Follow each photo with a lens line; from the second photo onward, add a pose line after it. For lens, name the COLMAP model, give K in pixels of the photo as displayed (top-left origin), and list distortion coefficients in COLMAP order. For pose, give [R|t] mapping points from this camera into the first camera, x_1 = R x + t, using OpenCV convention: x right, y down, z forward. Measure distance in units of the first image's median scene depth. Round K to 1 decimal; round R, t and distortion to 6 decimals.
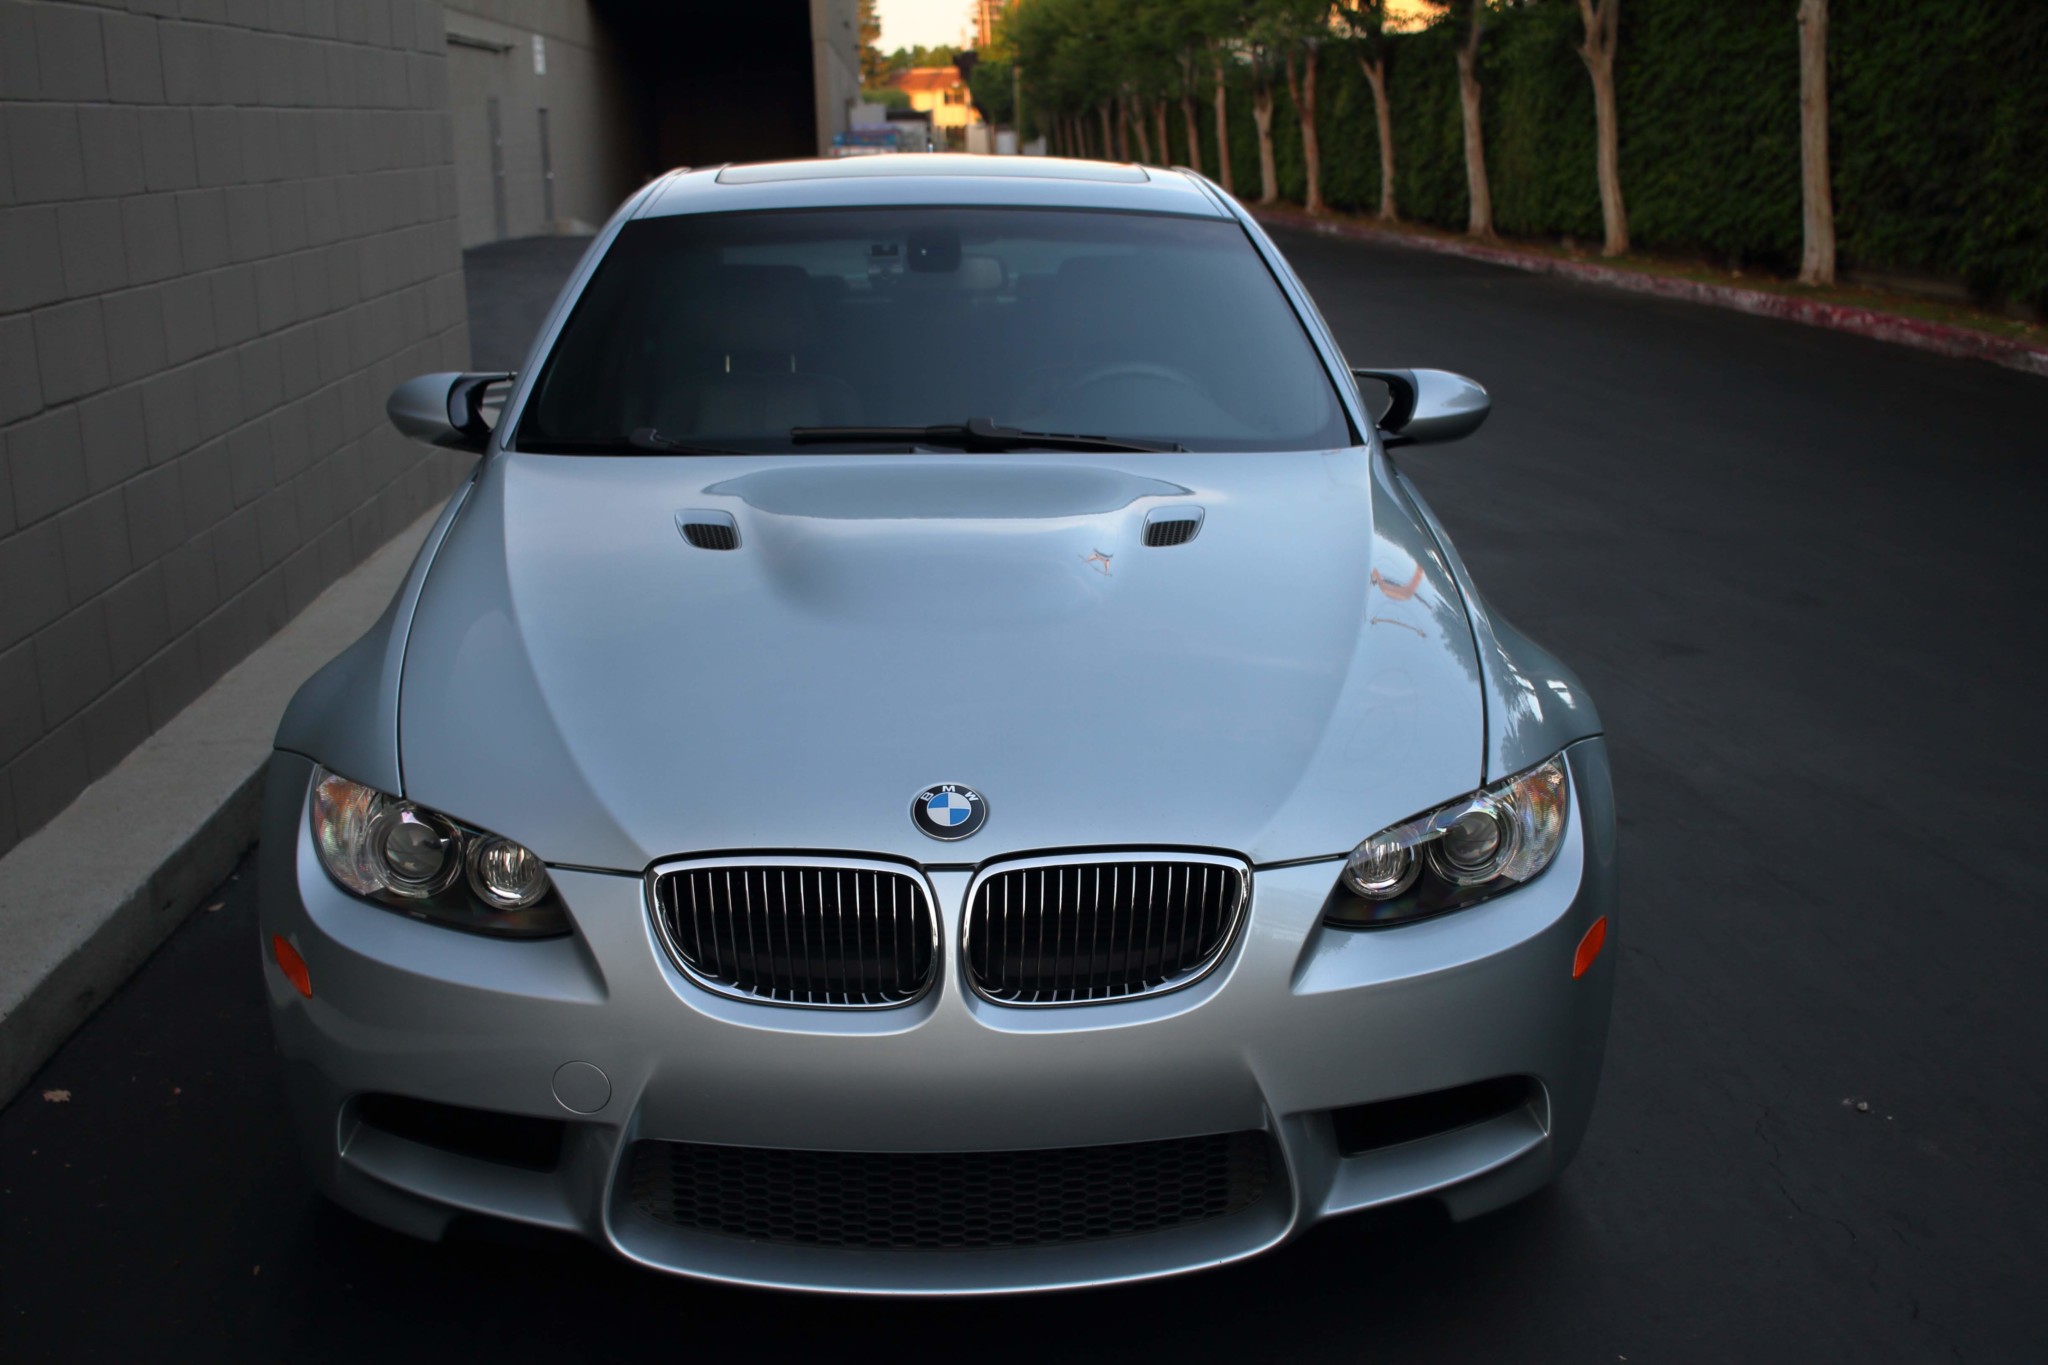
lens RADIAL K [[2222.7, 0, 1032.1], [0, 2222.7, 699.3], [0, 0, 1]] dist [-0.091827, 0.000000]
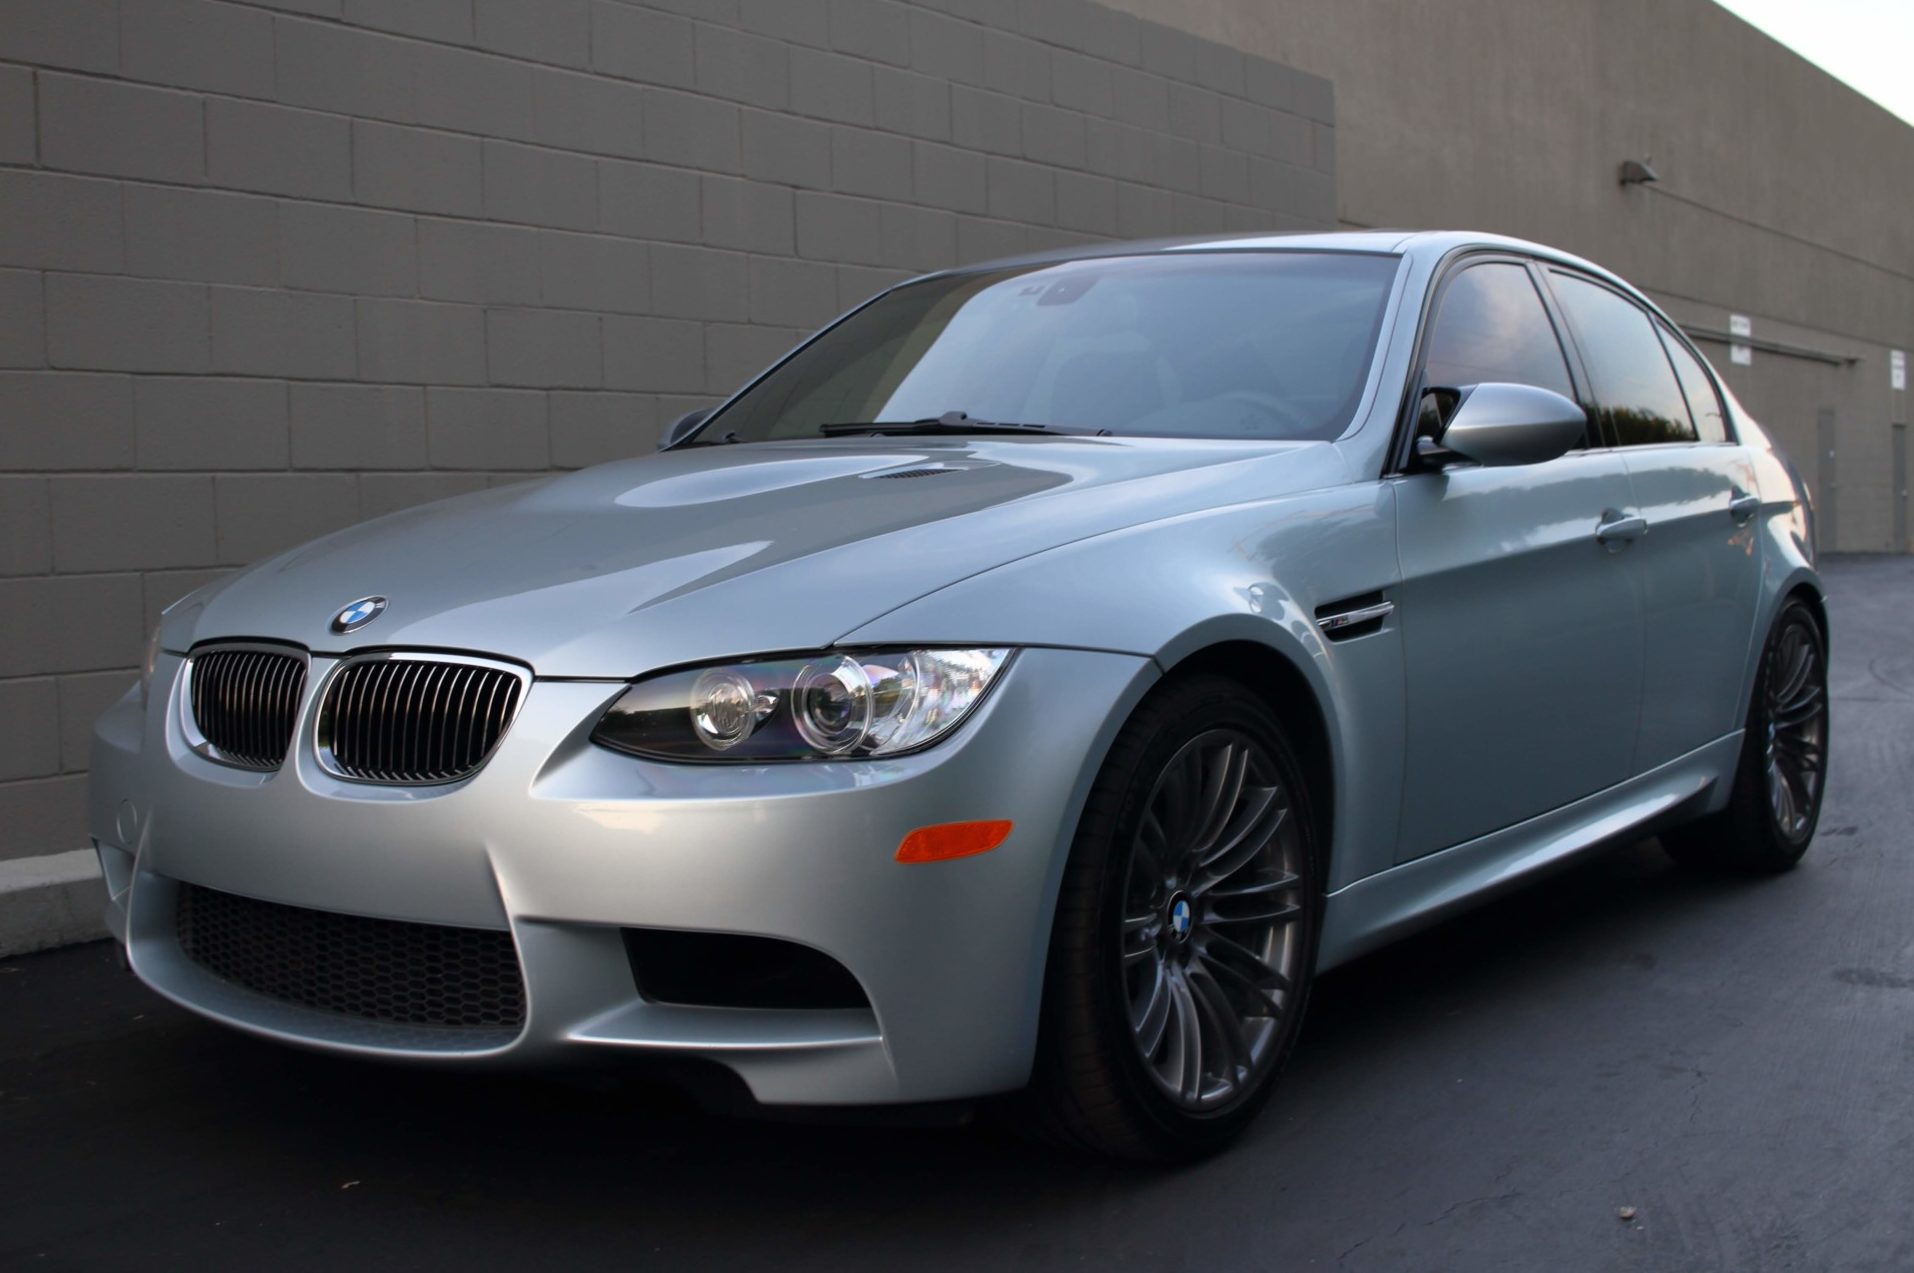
lens RADIAL K [[2212.7, 0, 960.5], [0, 2212.7, 633.5], [0, 0, 1]] dist [-0.057560, 0.000000]
pose [[0.783425, 0.033384, -0.620589, 0.793157], [-0.145997, 0.980498, -0.131559, 0.142244], [0.604094, 0.193671, 0.773021, 0.263684]]
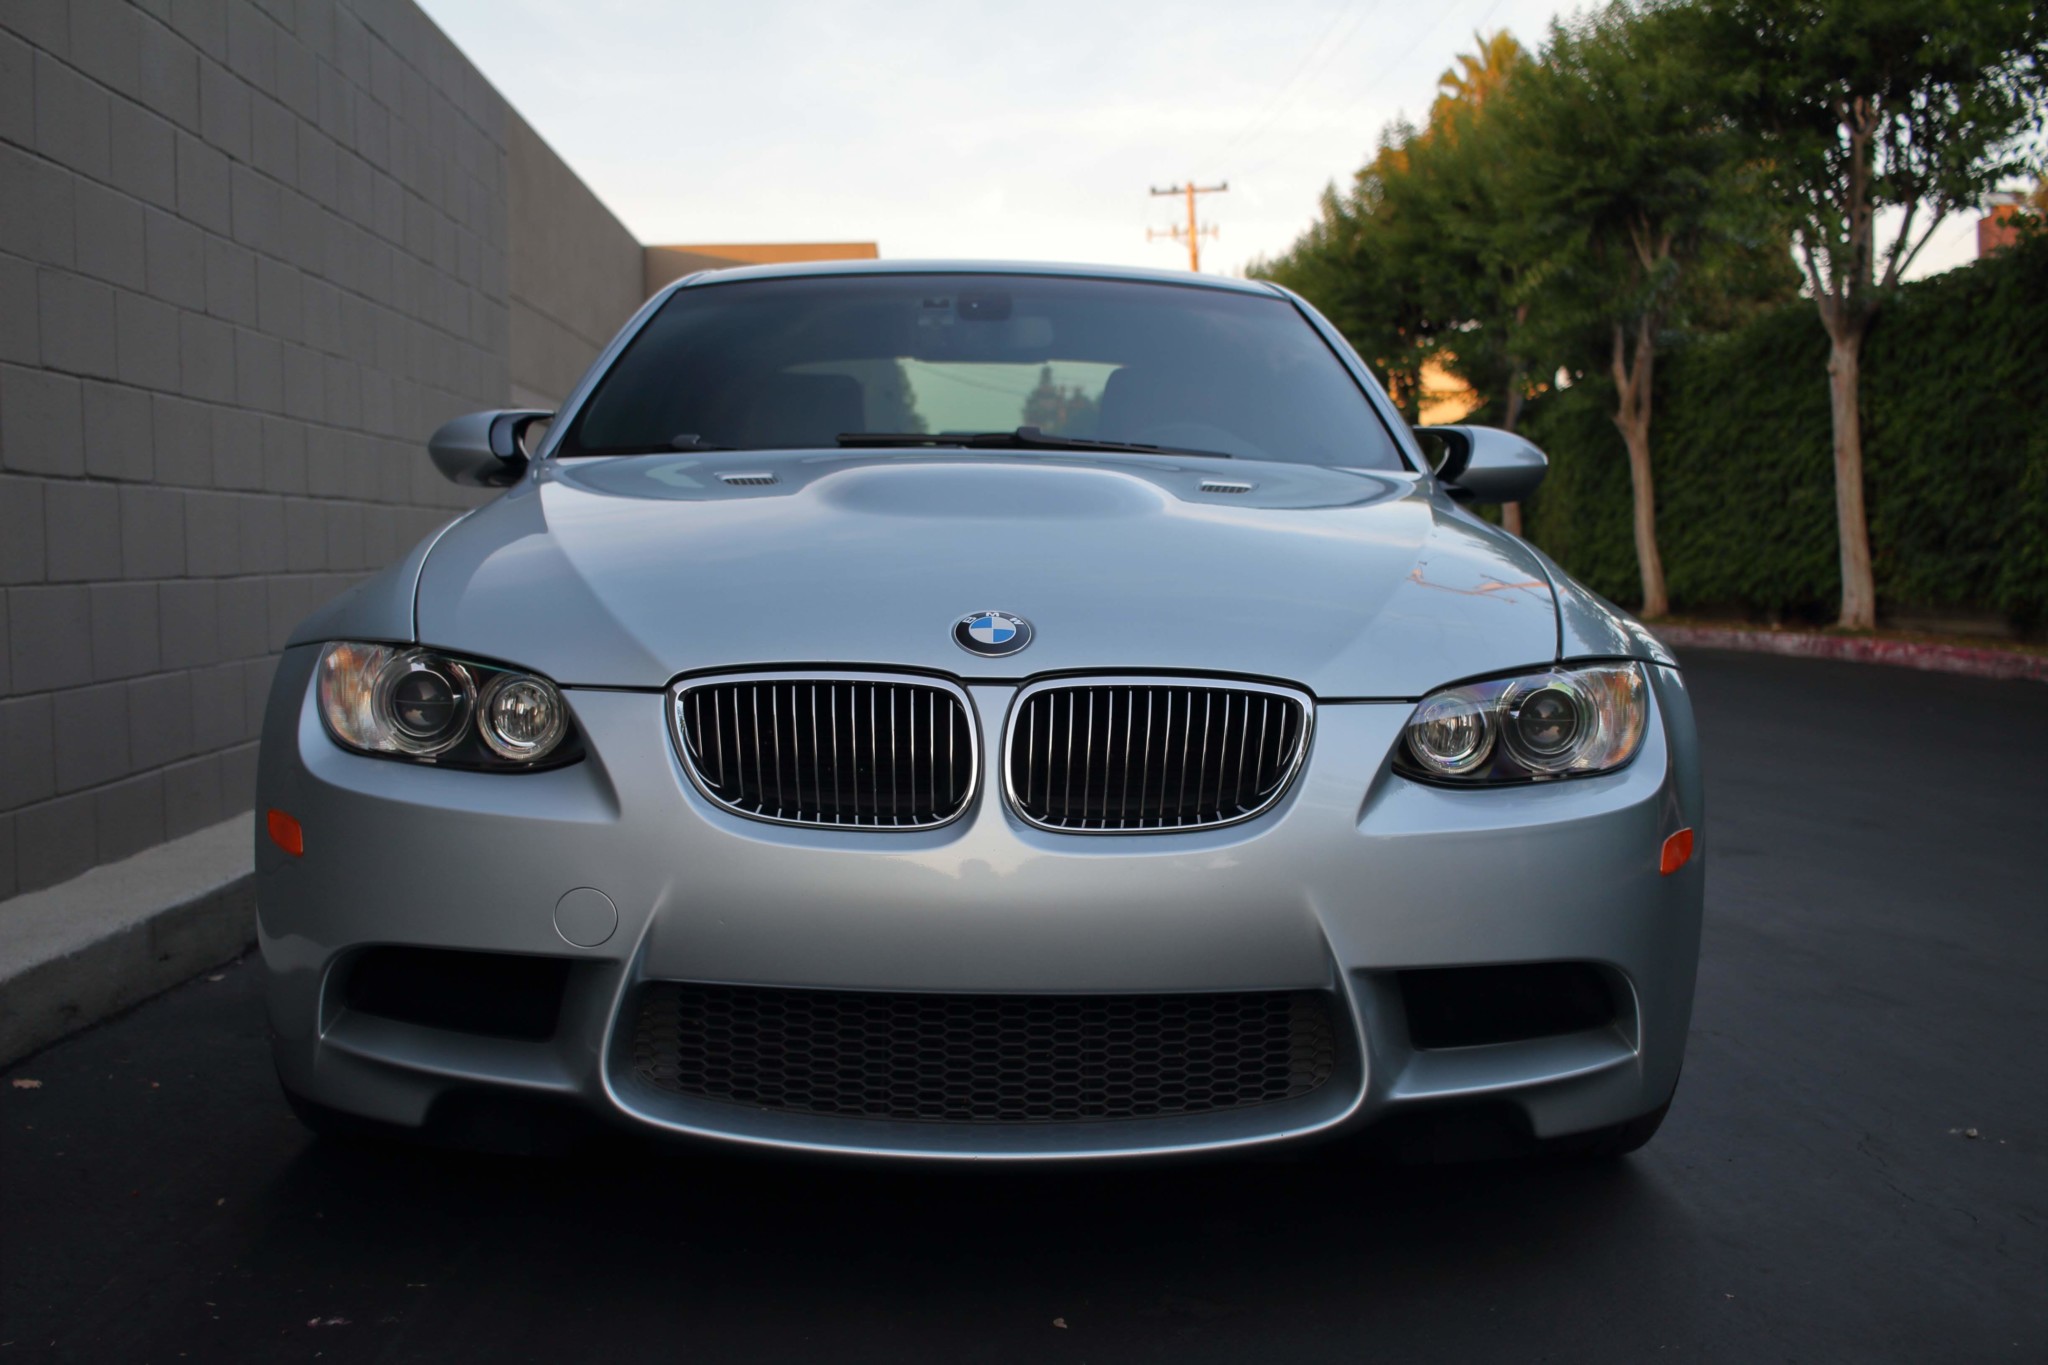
lens RADIAL K [[2222.7, 0, 1039.8], [0, 2222.7, 715.0], [0, 0, 1]] dist [-0.091827, 0.000000]
pose [[0.999765, 0.015121, -0.015527, -0.001869], [-0.017668, 0.983546, -0.179791, 0.218652], [0.012553, 0.180023, 0.983582, 0.070071]]
